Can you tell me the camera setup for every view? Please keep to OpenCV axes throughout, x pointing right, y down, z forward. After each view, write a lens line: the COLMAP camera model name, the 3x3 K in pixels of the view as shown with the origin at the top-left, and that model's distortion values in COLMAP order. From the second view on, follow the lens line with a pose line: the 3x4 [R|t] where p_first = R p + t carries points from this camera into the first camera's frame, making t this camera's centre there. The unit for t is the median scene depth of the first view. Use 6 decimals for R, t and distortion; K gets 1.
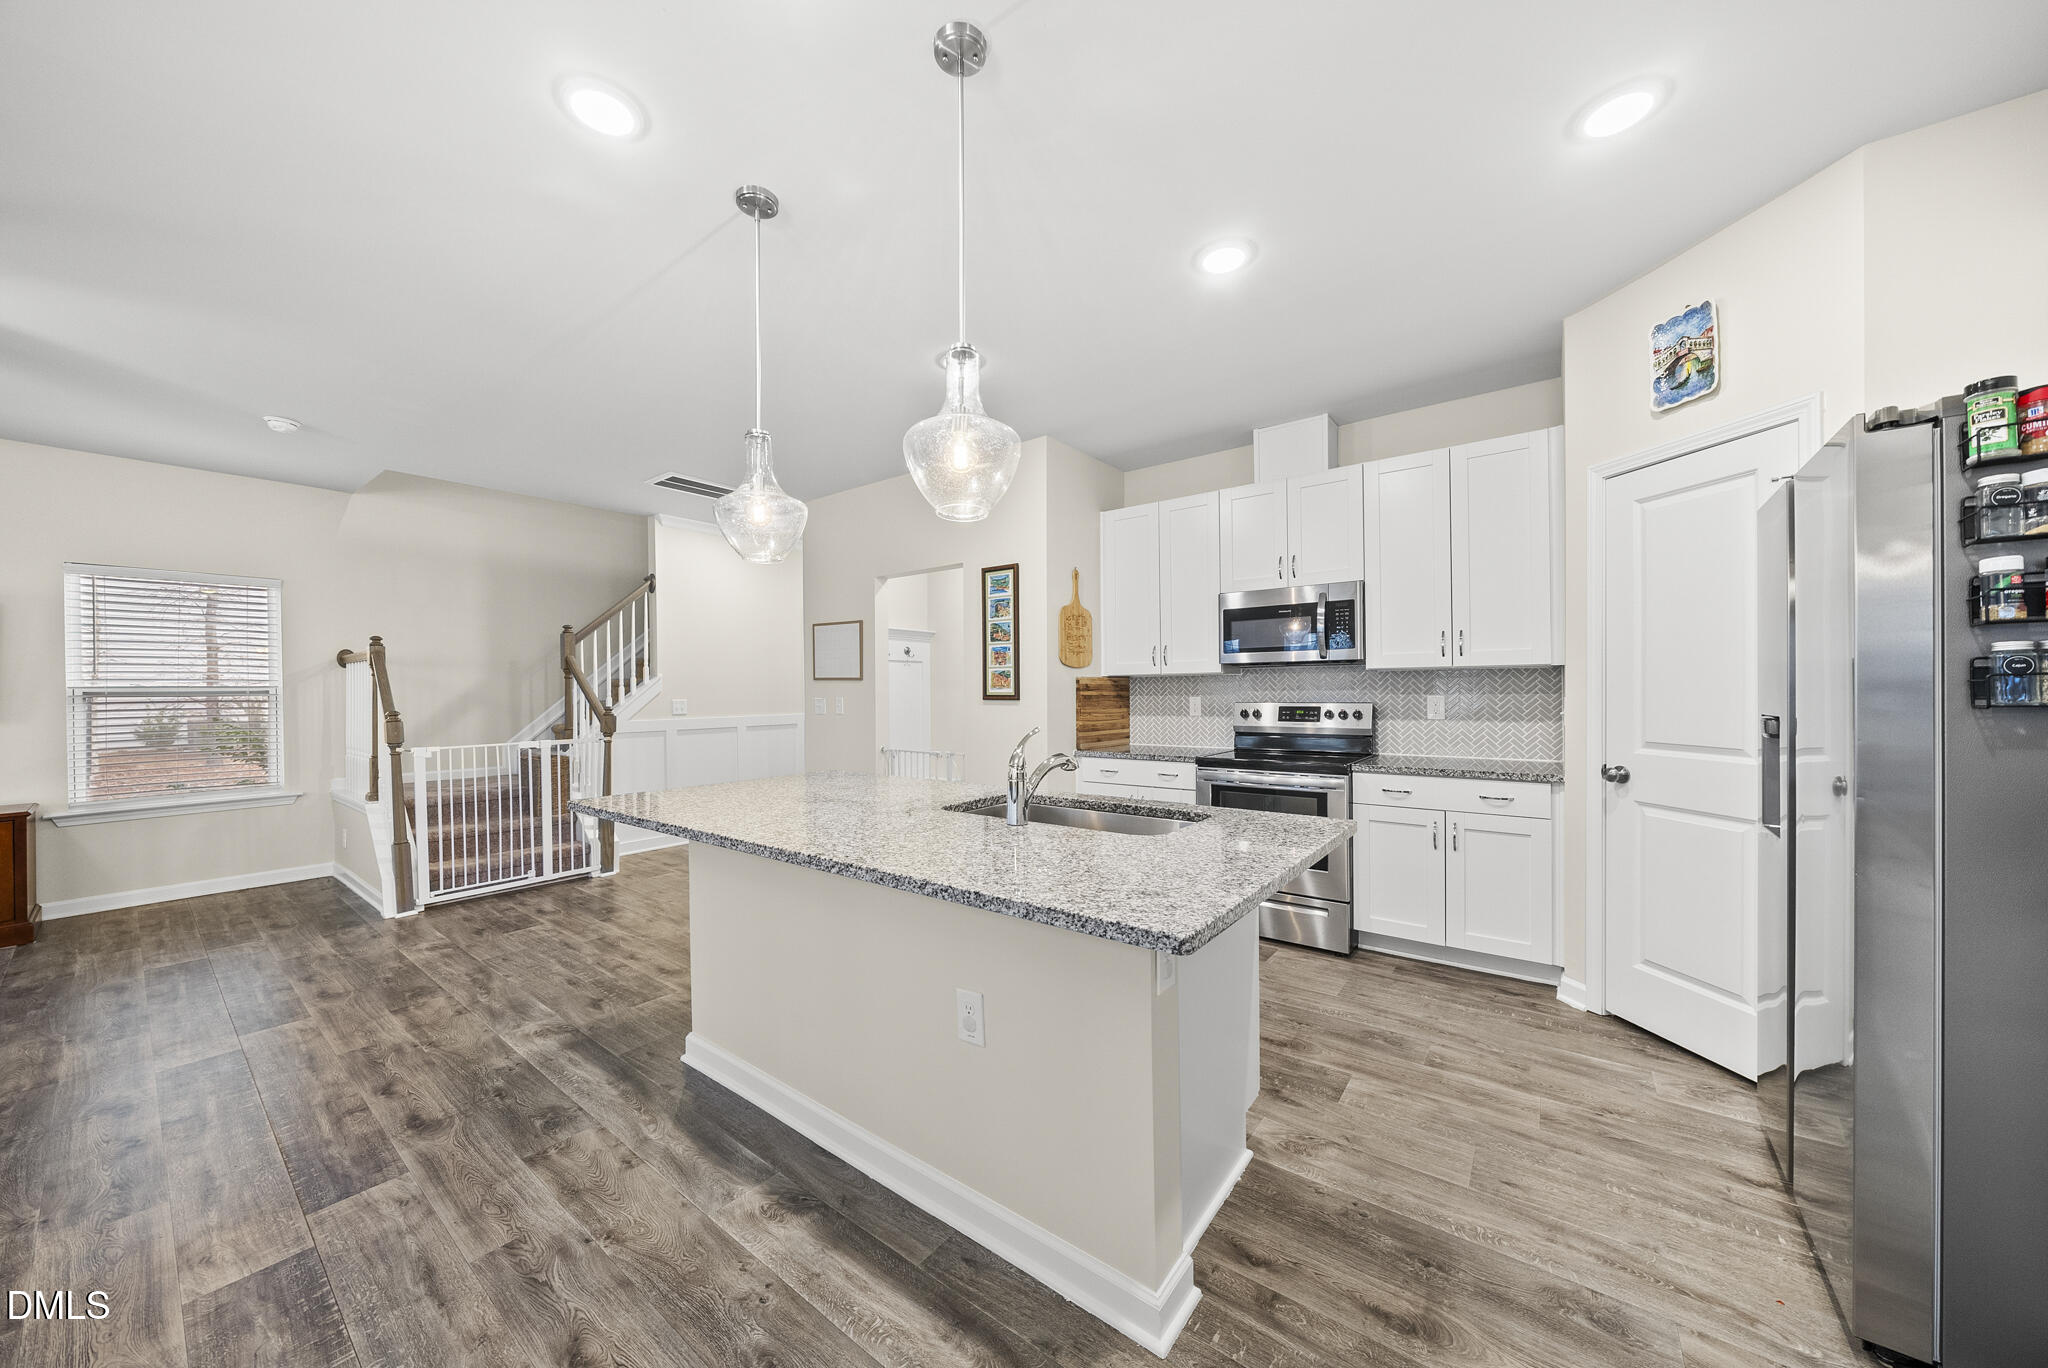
lens RADIAL K [[707.2, 0, 1021.5], [0, 707.2, 687.8], [0, 0, 1]] dist [-0.010607, 0.000750]
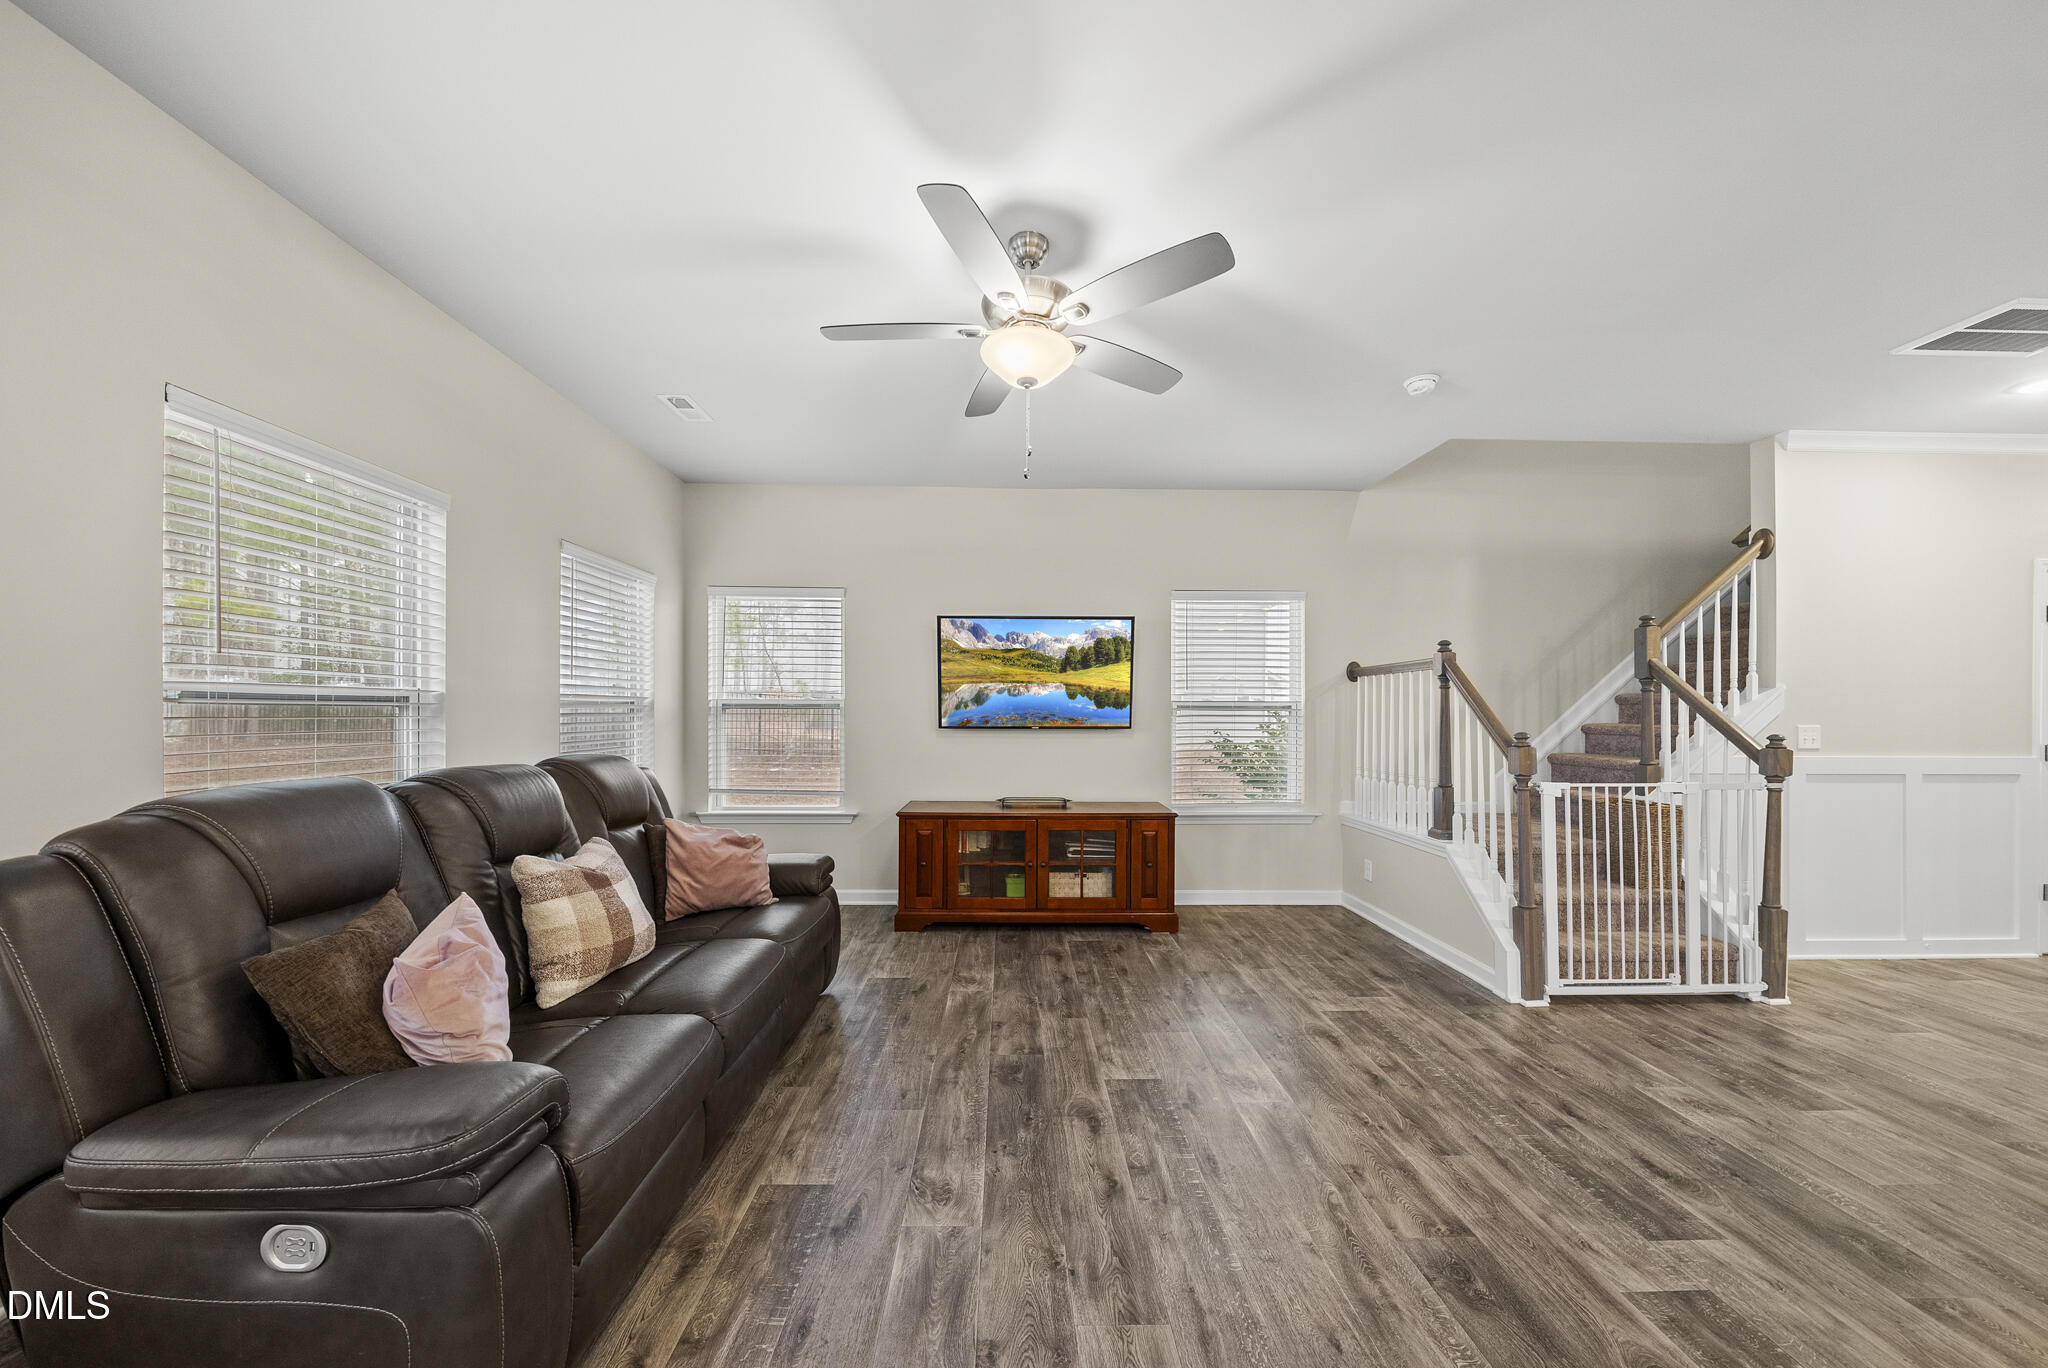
lens RADIAL K [[707.2, 0, 1018.9], [0, 707.2, 709.5], [0, 0, 1]] dist [-0.010607, 0.000750]
pose [[0.619338, 0.010842, -0.785049, -0.702239], [-0.009568, 0.999935, 0.006261, 0.009117], [0.785066, 0.003633, 0.619402, 0.106146]]
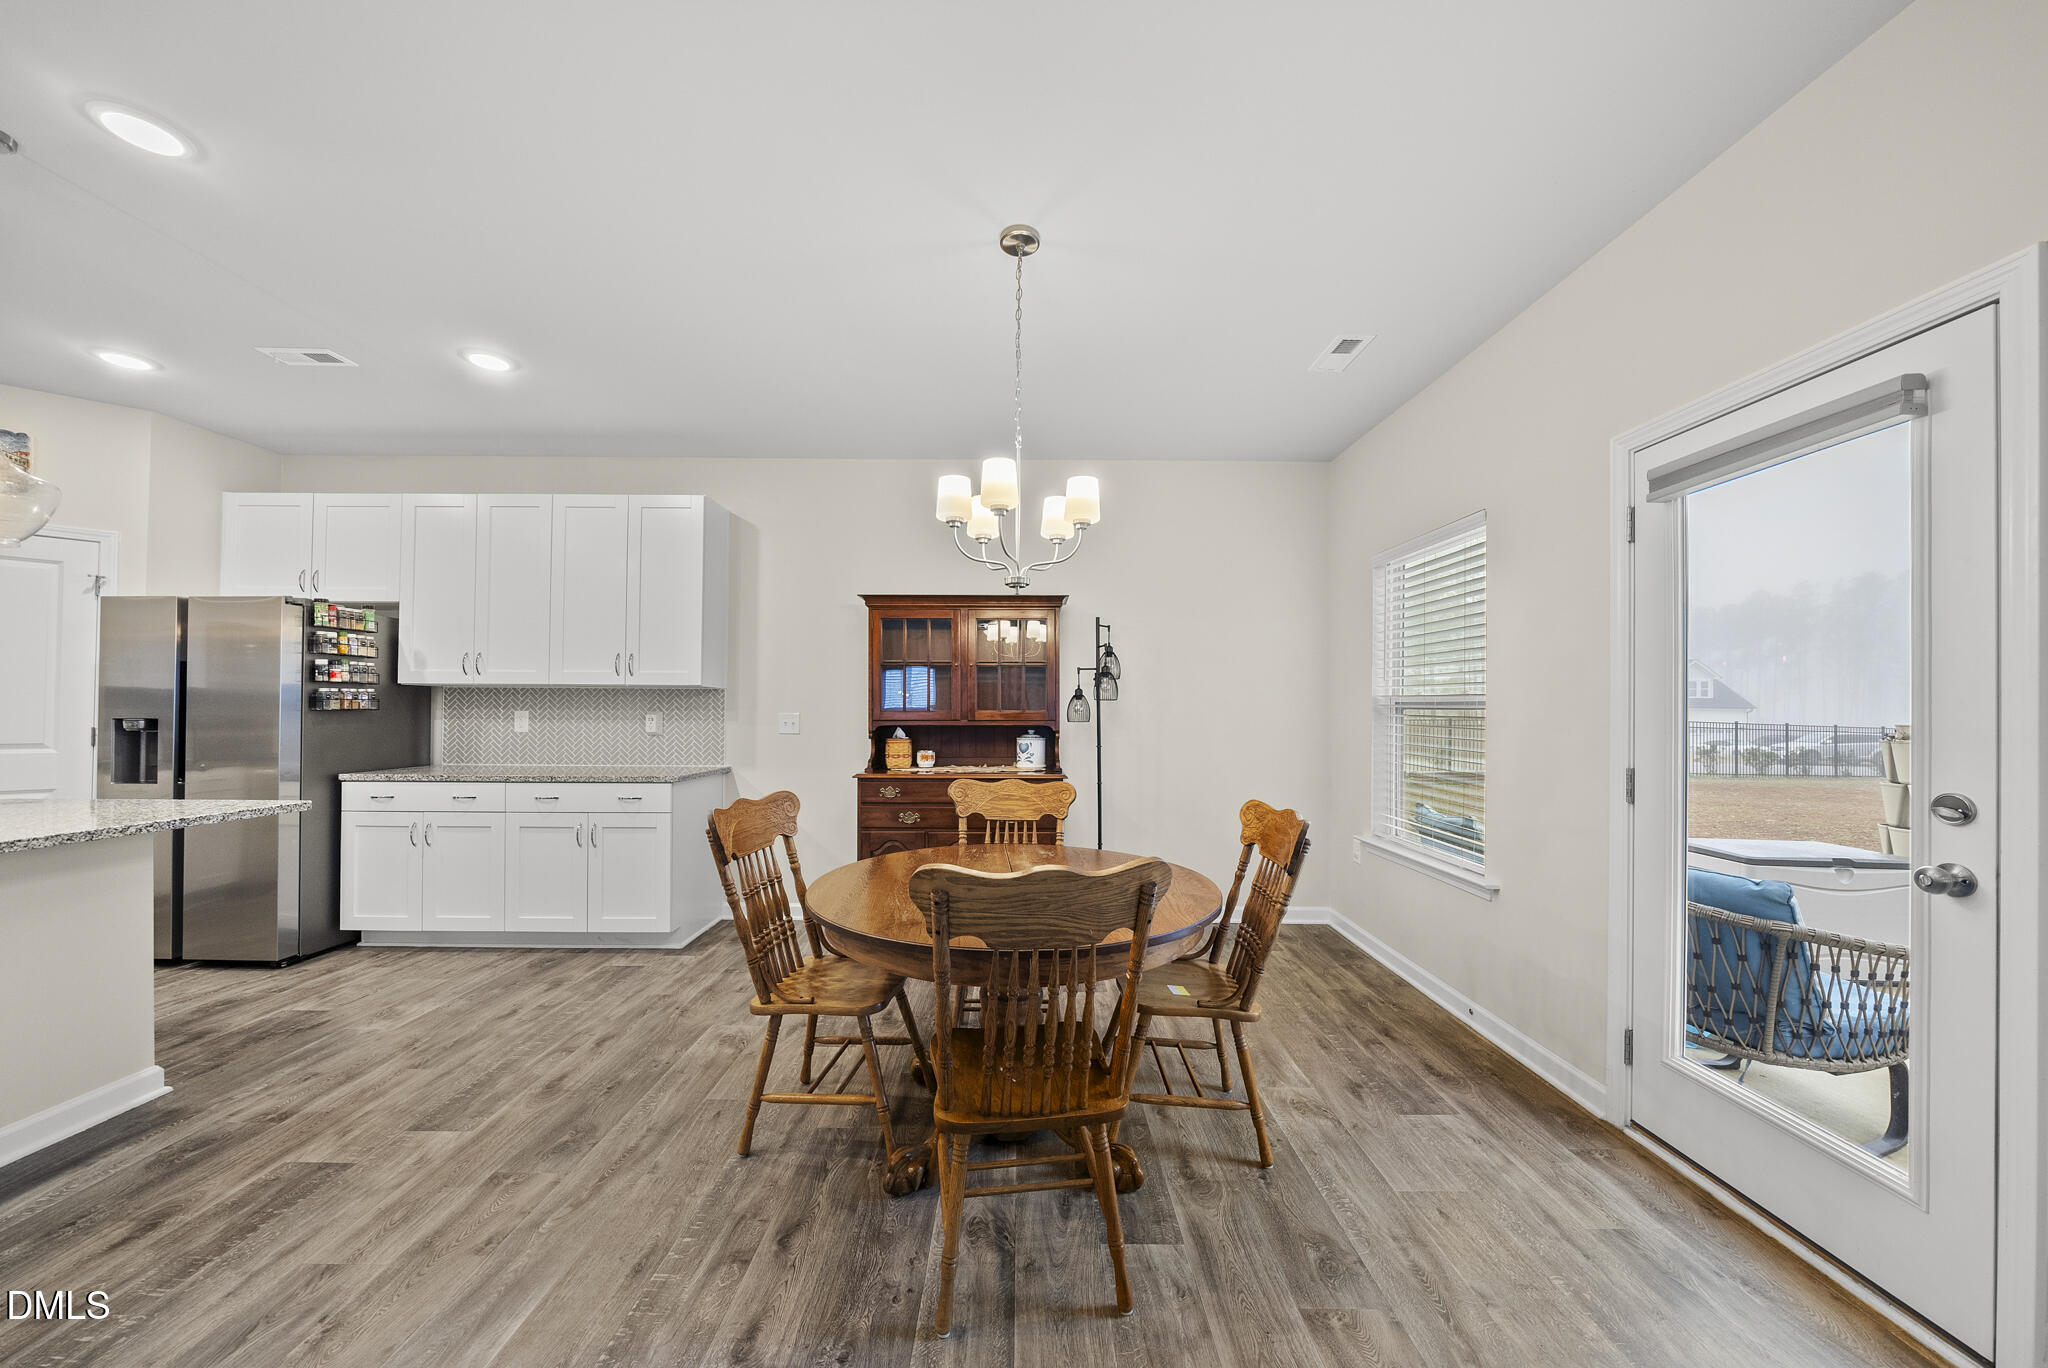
lens RADIAL K [[707.2, 0, 1021.3], [0, 707.2, 702.5], [0, 0, 1]] dist [-0.010607, 0.000750]
pose [[-0.607857, 0.012398, 0.793950, -0.873801], [-0.003259, 0.999831, -0.018108, 0.012272], [-0.794040, -0.013595, -0.607714, 0.143835]]
